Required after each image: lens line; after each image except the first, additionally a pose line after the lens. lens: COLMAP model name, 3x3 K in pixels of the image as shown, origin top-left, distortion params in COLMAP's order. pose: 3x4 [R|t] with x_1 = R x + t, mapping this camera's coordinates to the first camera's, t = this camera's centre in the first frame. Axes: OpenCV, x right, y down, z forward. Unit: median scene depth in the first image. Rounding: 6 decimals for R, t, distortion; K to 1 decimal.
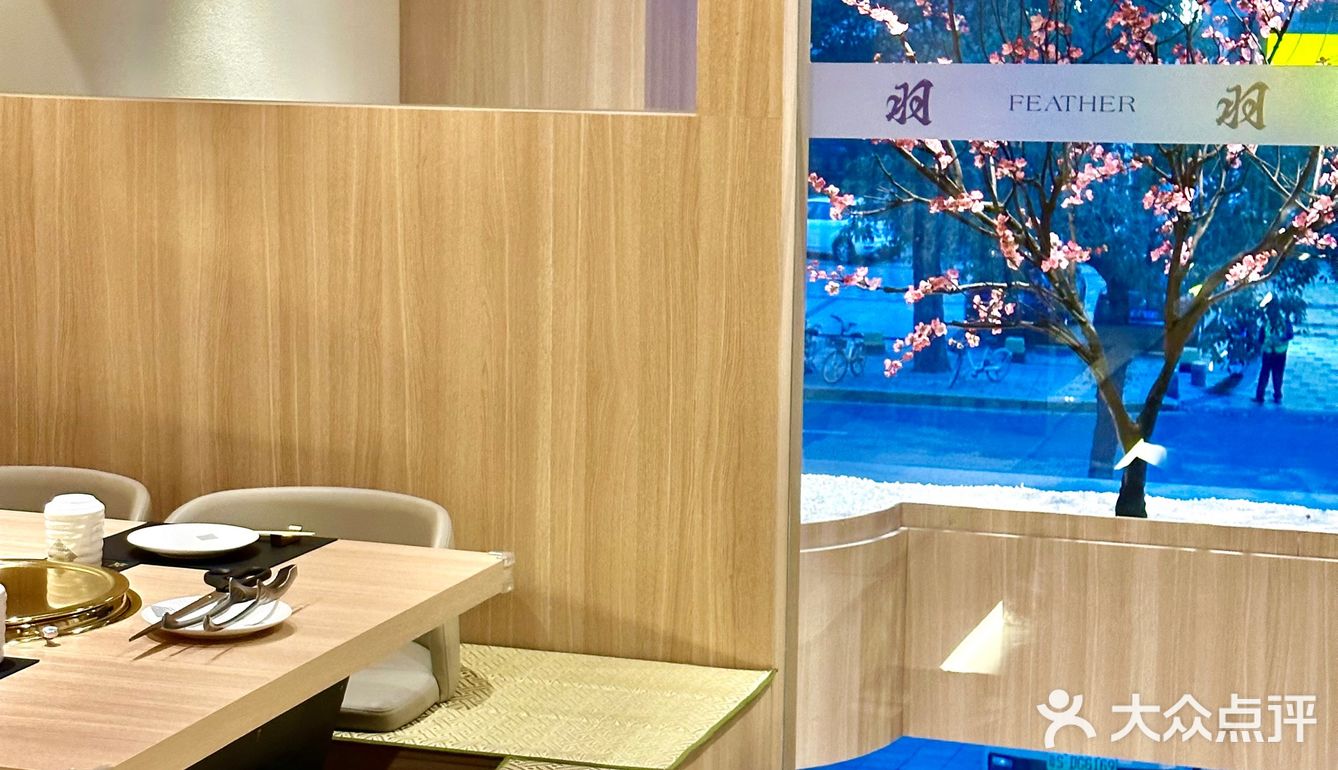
lens RADIAL K [[2540.3, 0, 612.5], [0, 2540.3, 384.4], [0, 0, 1]] dist [0.119579, 0.087390]
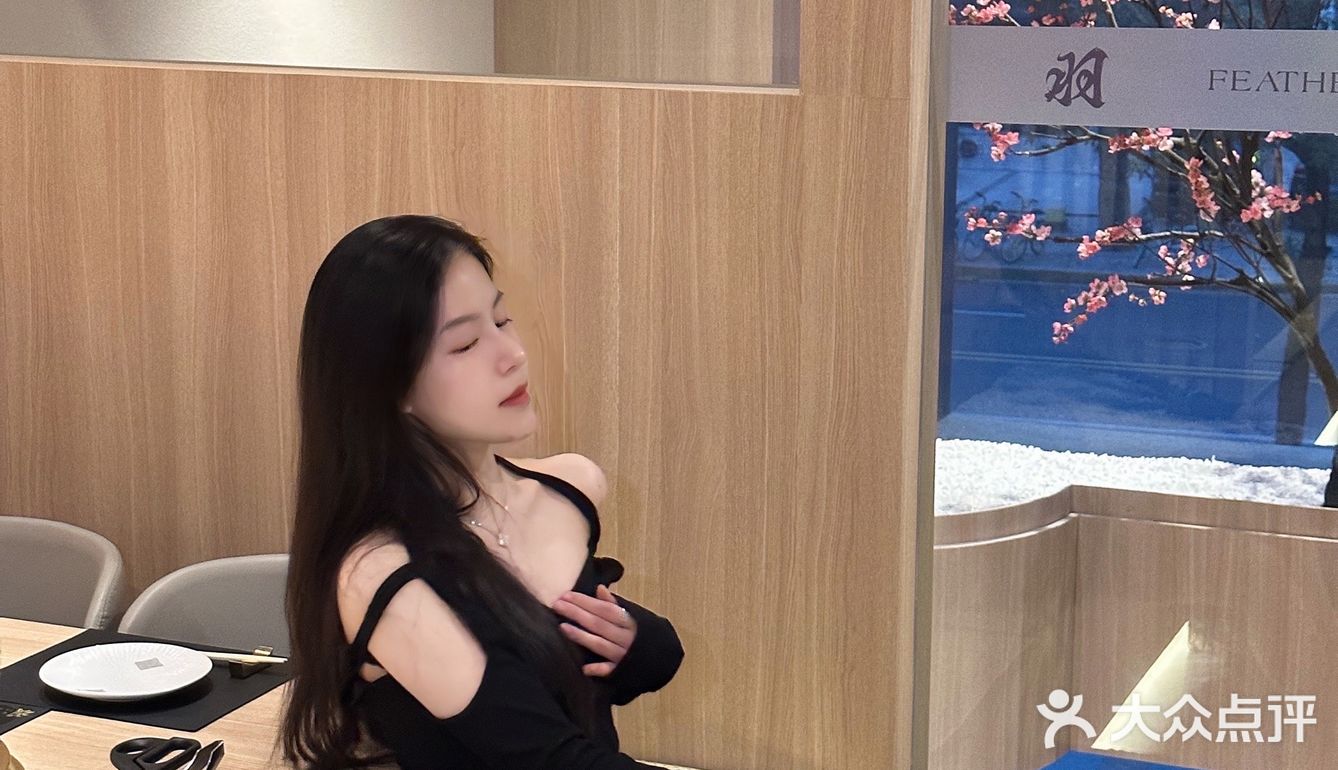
lens RADIAL K [[2540.3, 0, 612.5], [0, 2540.3, 384.4], [0, 0, 1]] dist [0.119579, 0.087390]
pose [[0.997542, 0.005937, -0.069823, 0.028135], [-0.002192, 0.998561, 0.053591, -0.053502], [0.070040, -0.053306, 0.996119, 0.194209]]
